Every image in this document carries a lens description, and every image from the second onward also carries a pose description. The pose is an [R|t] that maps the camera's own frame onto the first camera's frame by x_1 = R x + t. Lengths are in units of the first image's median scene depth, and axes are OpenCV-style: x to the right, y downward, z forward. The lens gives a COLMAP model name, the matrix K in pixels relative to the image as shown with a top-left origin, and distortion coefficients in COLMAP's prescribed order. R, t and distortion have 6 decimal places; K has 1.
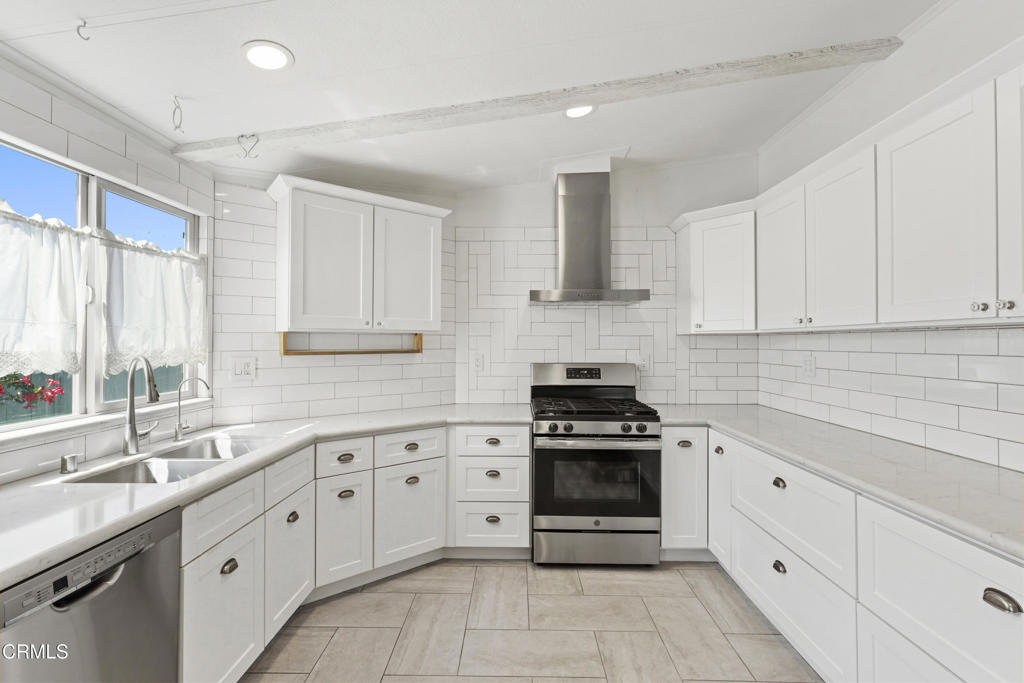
lens RADIAL K [[458.0, 0, 511.1], [0, 458.0, 341.1], [0, 0, 1]] dist [-0.001440, 0.000624]
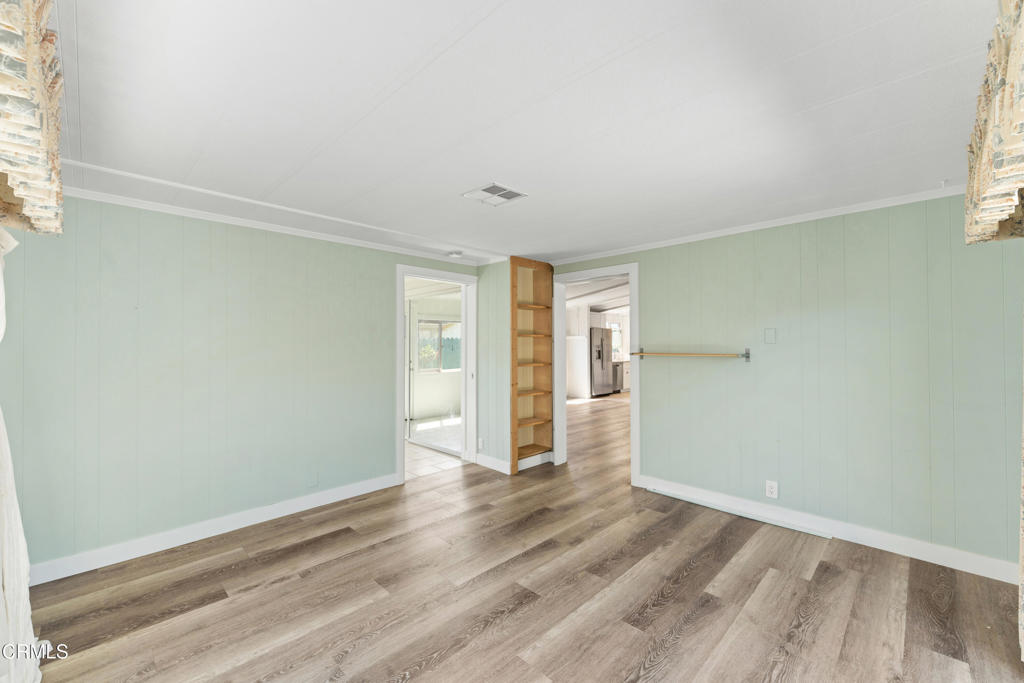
lens RADIAL K [[451.7, 0, 520.7], [0, 451.7, 341.2], [0, 0, 1]] dist [0.000631, -0.000298]
pose [[0.752133, -0.006695, -0.658977, 2.021557], [0.004338, 0.999977, -0.005208, -0.014952], [0.658997, 0.001058, 0.752145, -3.904521]]
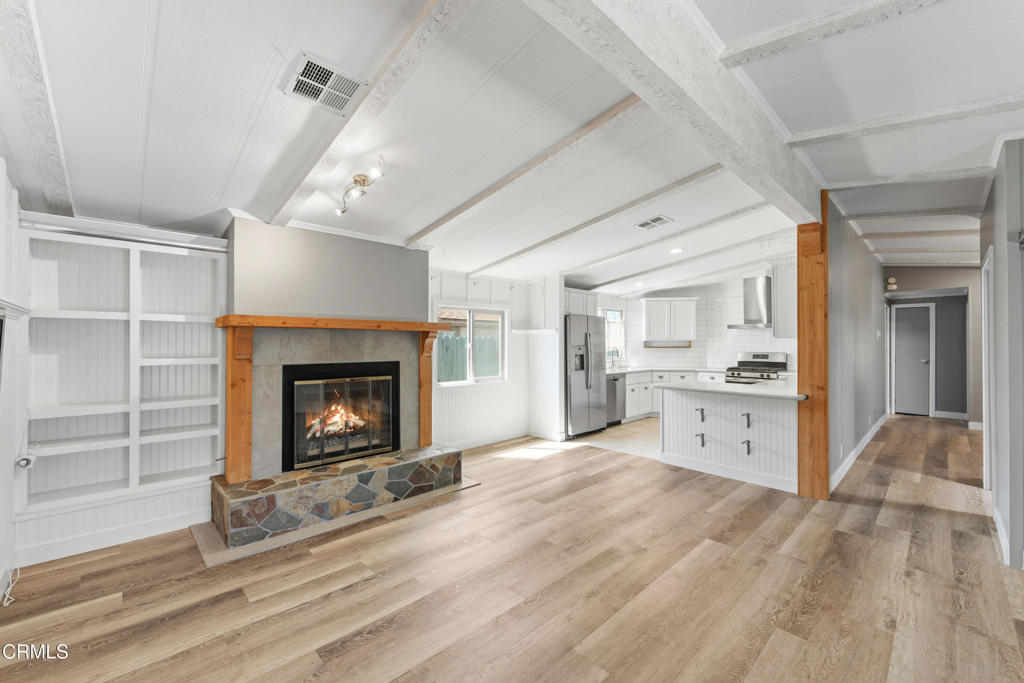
lens RADIAL K [[409.4, 0, 512.1], [0, 409.4, 341.1], [0, 0, 1]] dist [-0.002520, 0.000218]
pose [[0.703032, -0.005975, -0.711133, 0.996720], [0.004348, 0.999982, -0.004103, -0.010781], [0.711145, -0.000207, 0.703046, -1.875892]]
